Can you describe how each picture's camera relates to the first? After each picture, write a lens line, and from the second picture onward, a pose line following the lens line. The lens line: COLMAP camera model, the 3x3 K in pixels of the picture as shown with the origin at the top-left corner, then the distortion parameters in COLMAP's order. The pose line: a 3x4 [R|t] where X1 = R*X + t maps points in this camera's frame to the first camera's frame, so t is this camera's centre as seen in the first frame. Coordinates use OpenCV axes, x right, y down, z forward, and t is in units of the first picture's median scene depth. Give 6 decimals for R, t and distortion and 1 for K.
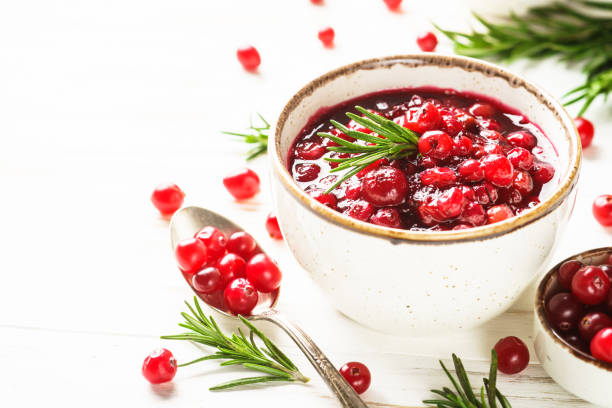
lens RADIAL K [[2325.9, 0, 306.0], [0, 2325.9, 204.0], [0, 0, 1]] dist [0.125675, -1.400858]
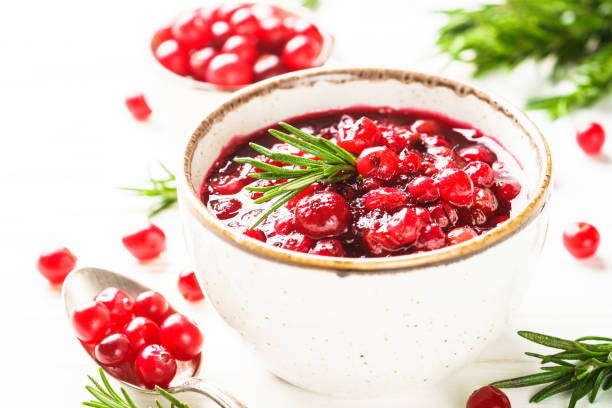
lens RADIAL K [[2325.9, 0, 306.0], [0, 2325.9, 204.0], [0, 0, 1]] dist [0.125675, -1.400858]
pose [[0.995518, -0.070368, 0.063179, -0.023343], [0.075705, 0.993371, -0.086502, 0.058839], [-0.056673, 0.090898, 0.994246, 0.174692]]
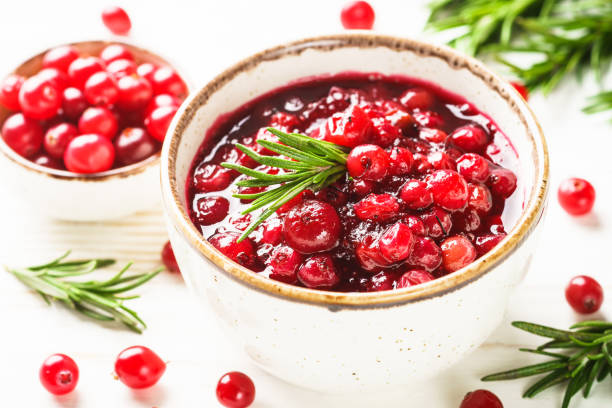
lens RADIAL K [[2325.9, 0, 306.0], [0, 2325.9, 204.0], [0, 0, 1]] dist [0.125675, -1.400858]
pose [[0.993950, -0.095342, 0.054524, -0.010991], [0.086526, 0.985503, 0.145938, -0.130383], [-0.067648, -0.140337, 0.987790, 0.204723]]
